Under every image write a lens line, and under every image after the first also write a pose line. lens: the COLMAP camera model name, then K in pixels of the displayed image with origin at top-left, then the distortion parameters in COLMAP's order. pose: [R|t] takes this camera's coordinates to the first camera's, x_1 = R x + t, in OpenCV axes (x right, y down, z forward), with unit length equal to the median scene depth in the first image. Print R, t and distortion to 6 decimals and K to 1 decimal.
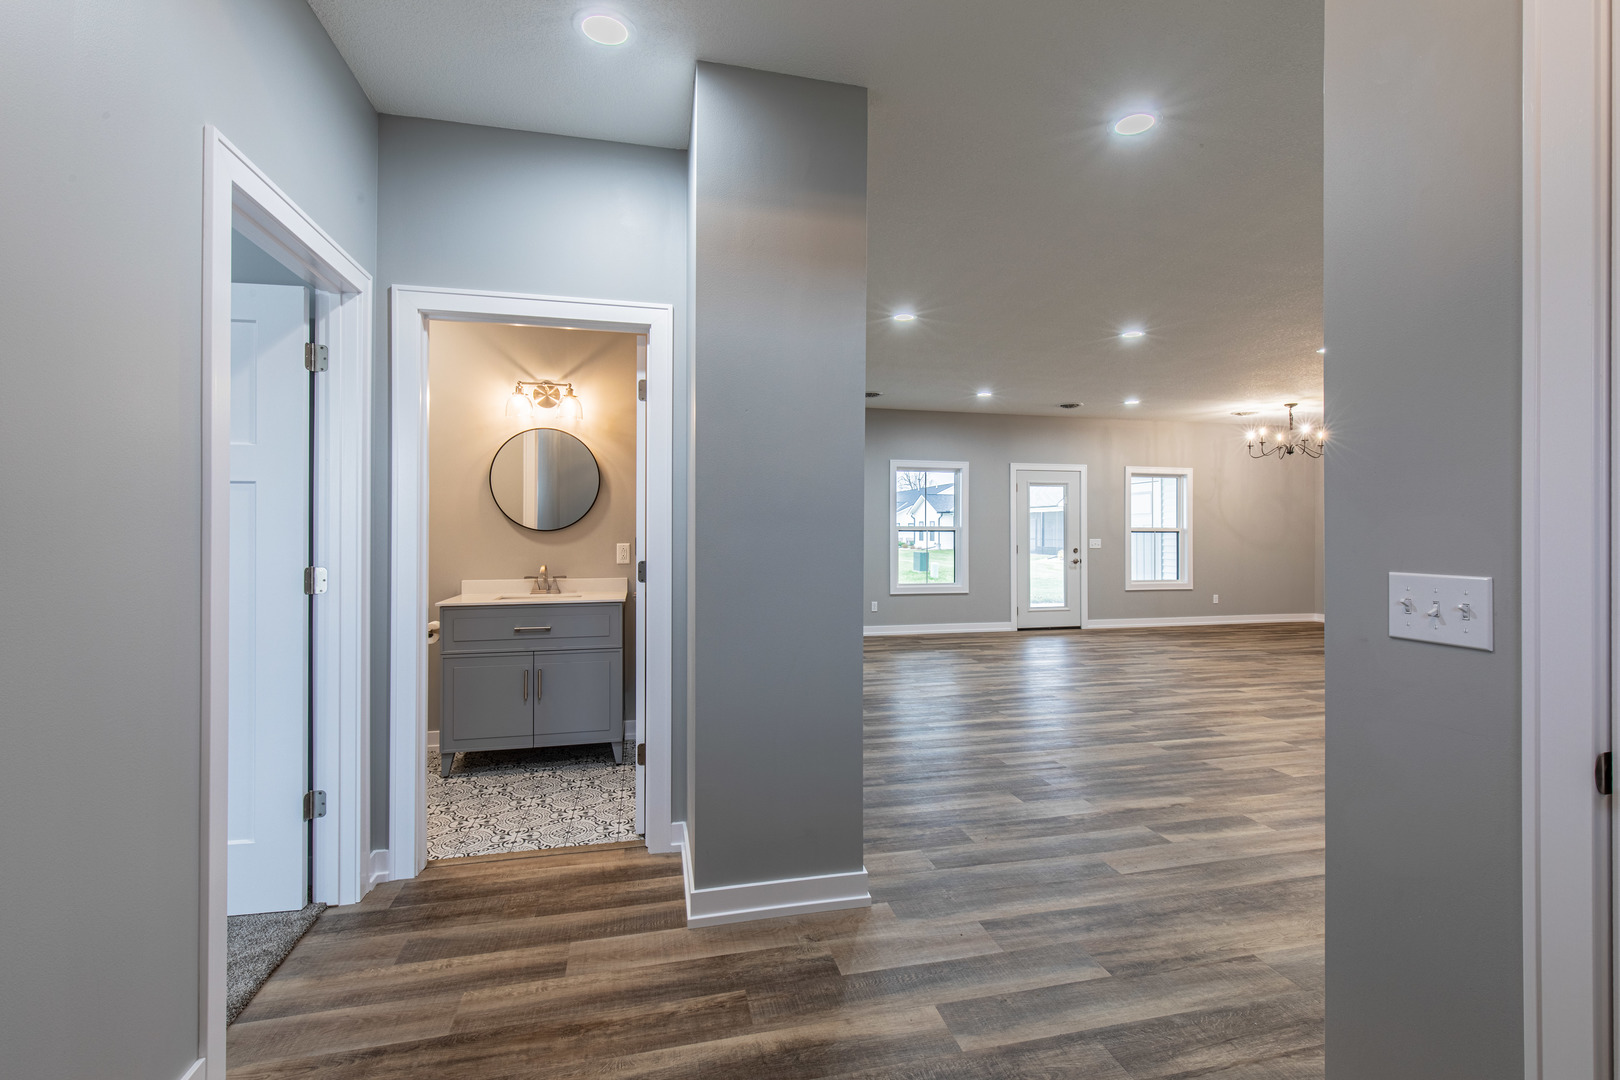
lens RADIAL K [[728.8, 0, 811.4], [0, 728.8, 536.0], [0, 0, 1]] dist [0.007522, -0.001078]
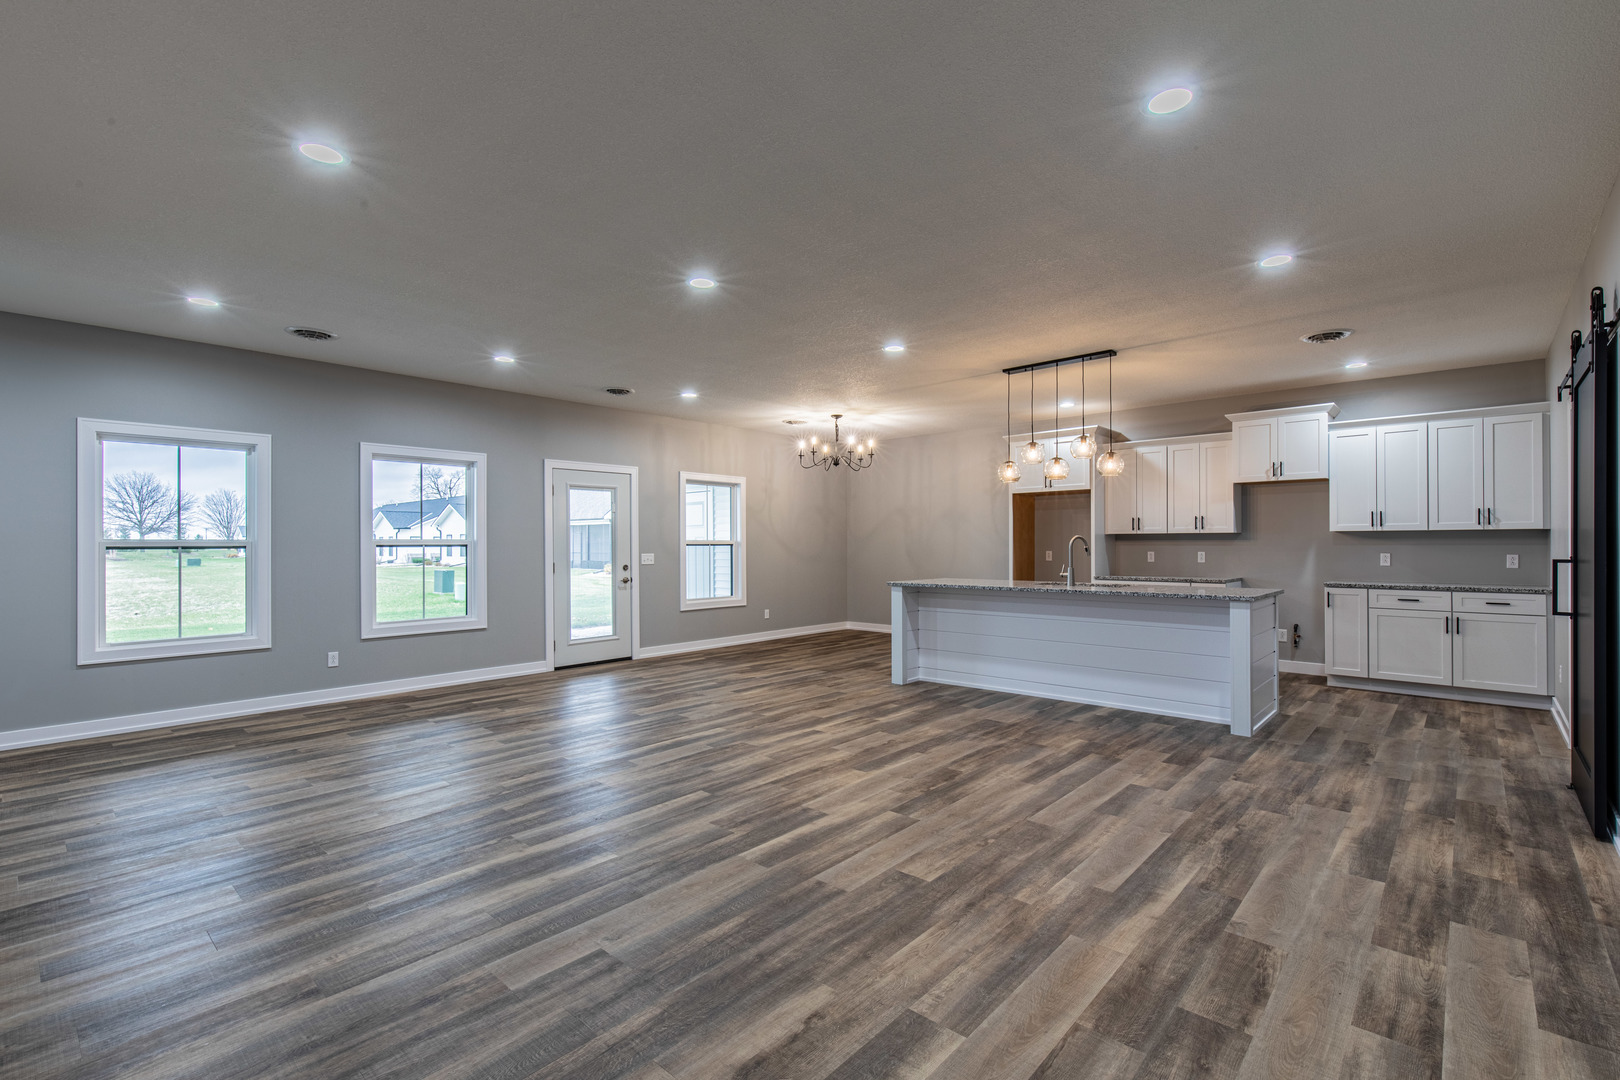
lens RADIAL K [[728.8, 0, 828.3], [0, 728.8, 537.5], [0, 0, 1]] dist [0.007522, -0.001078]
pose [[0.811346, 0.000087, 0.584566, 0.066186], [0.009722, 0.999860, -0.013643, -0.001383], [-0.584485, 0.016752, 0.811232, 0.198957]]
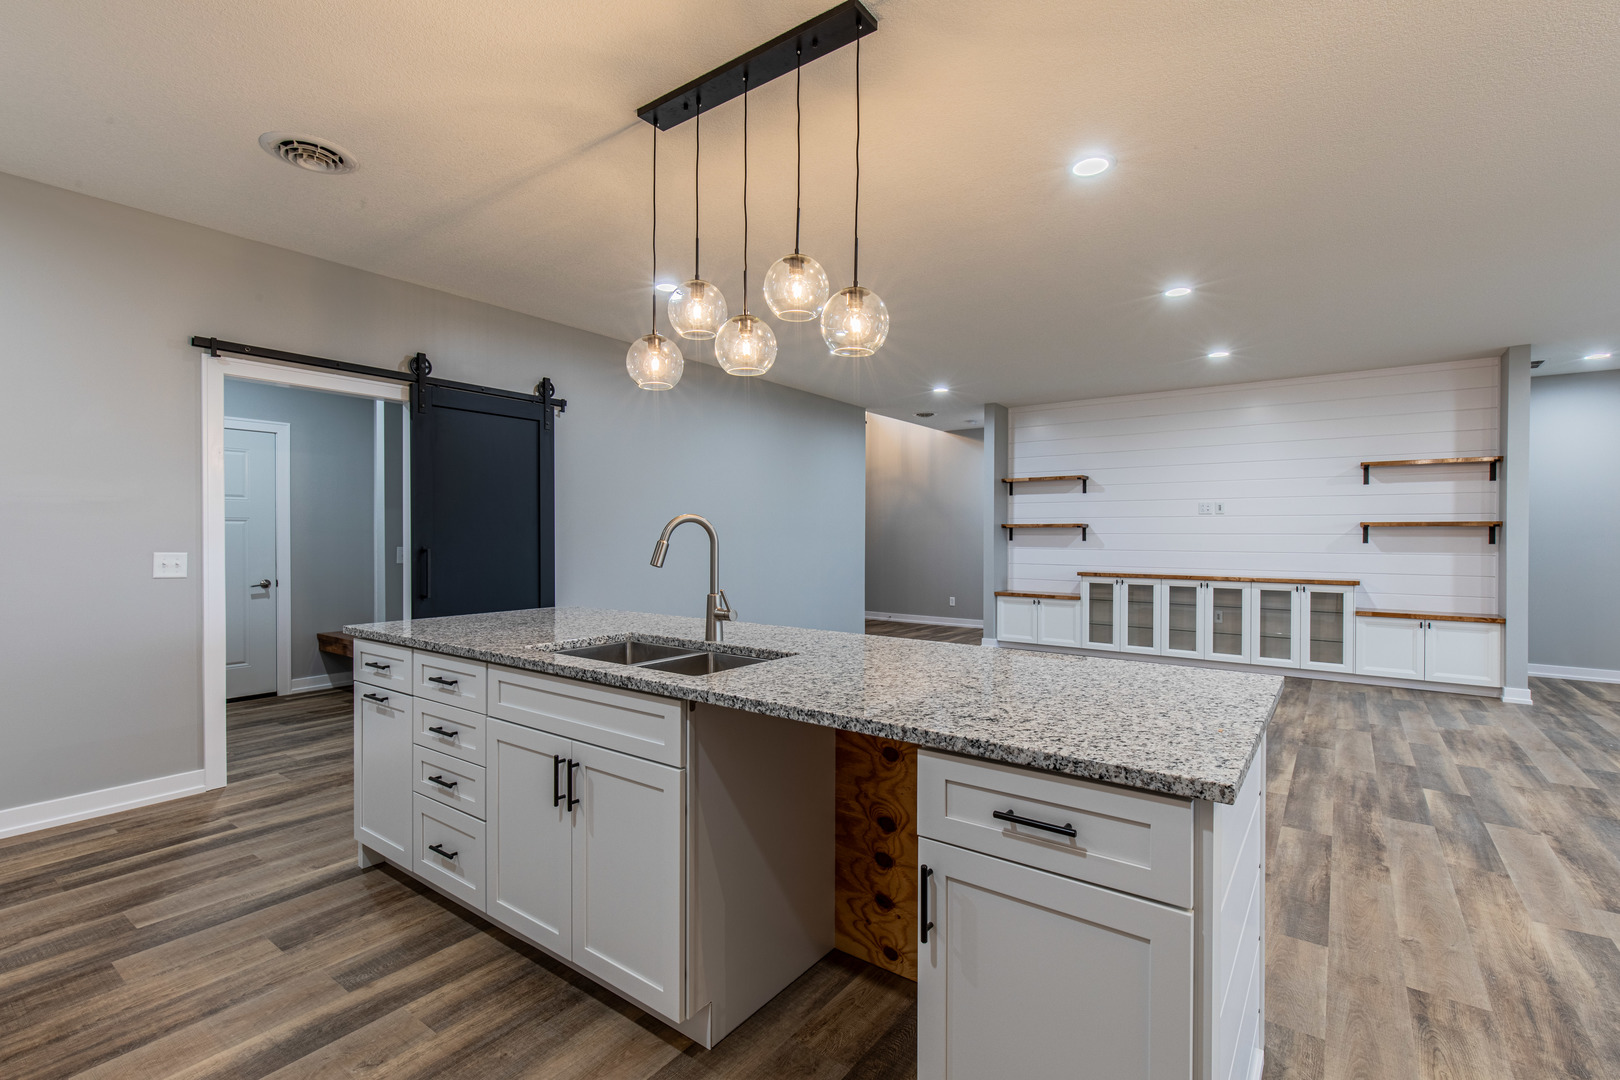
lens RADIAL K [[728.8, 0, 831.7], [0, 728.8, 538.2], [0, 0, 1]] dist [0.007522, -0.001078]
pose [[-0.741970, -0.001649, -0.670431, 0.791041], [-0.009136, 0.999929, 0.007651, -0.004635], [0.670371, 0.011802, -0.741933, 0.844548]]
